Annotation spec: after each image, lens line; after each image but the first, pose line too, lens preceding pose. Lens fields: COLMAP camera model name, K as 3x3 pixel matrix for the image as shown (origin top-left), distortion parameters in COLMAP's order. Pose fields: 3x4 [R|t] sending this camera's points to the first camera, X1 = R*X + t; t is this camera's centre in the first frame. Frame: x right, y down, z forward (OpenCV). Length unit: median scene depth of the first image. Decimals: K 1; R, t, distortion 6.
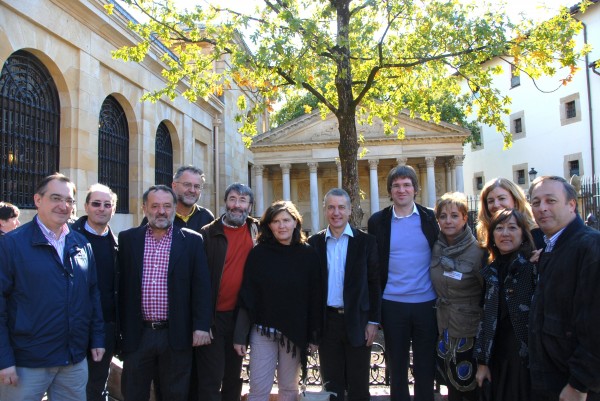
lens RADIAL K [[468.4, 0, 300.0], [0, 468.4, 202.9], [0, 0, 1]] dist [-0.143132, 0.089303]
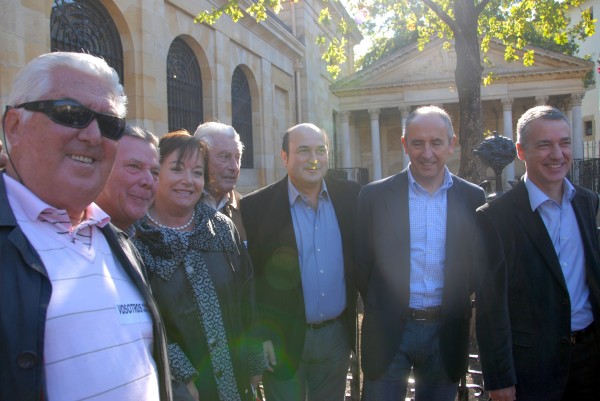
lens RADIAL K [[468.4, 0, 305.6], [0, 468.4, 202.2], [0, 0, 1]] dist [-0.143132, 0.089303]
pose [[0.985768, -0.004404, -0.168052, -0.018562], [0.021642, 0.994663, 0.100883, 0.003946], [0.166710, -0.103084, 0.980602, 0.129942]]
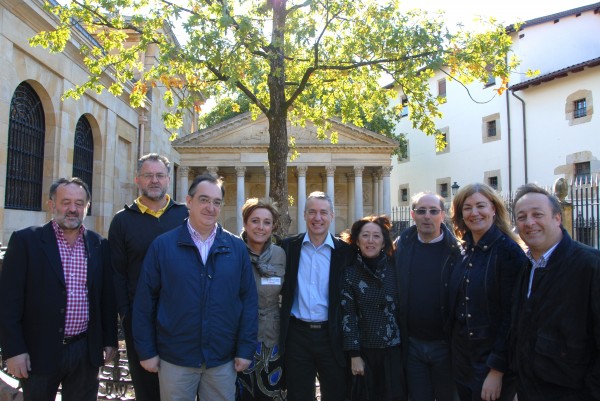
lens RADIAL K [[468.4, 0, 296.6], [0, 468.4, 203.0], [0, 0, 1]] dist [-0.143132, 0.089303]
pose [[0.988163, 0.040012, 0.148095, 0.001791], [-0.038135, 0.999152, -0.015494, 0.001119], [-0.148589, 0.009663, 0.988852, 0.028461]]
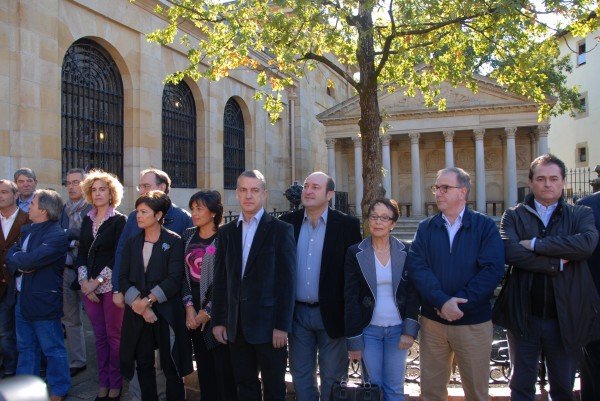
lens RADIAL K [[468.4, 0, 302.6], [0, 468.4, 204.3], [0, 0, 1]] dist [-0.143132, 0.089303]
pose [[0.977847, 0.010822, -0.209041, 0.101758], [0.002506, 0.997986, 0.063387, -0.007339], [0.209306, -0.062507, 0.975850, 0.018561]]
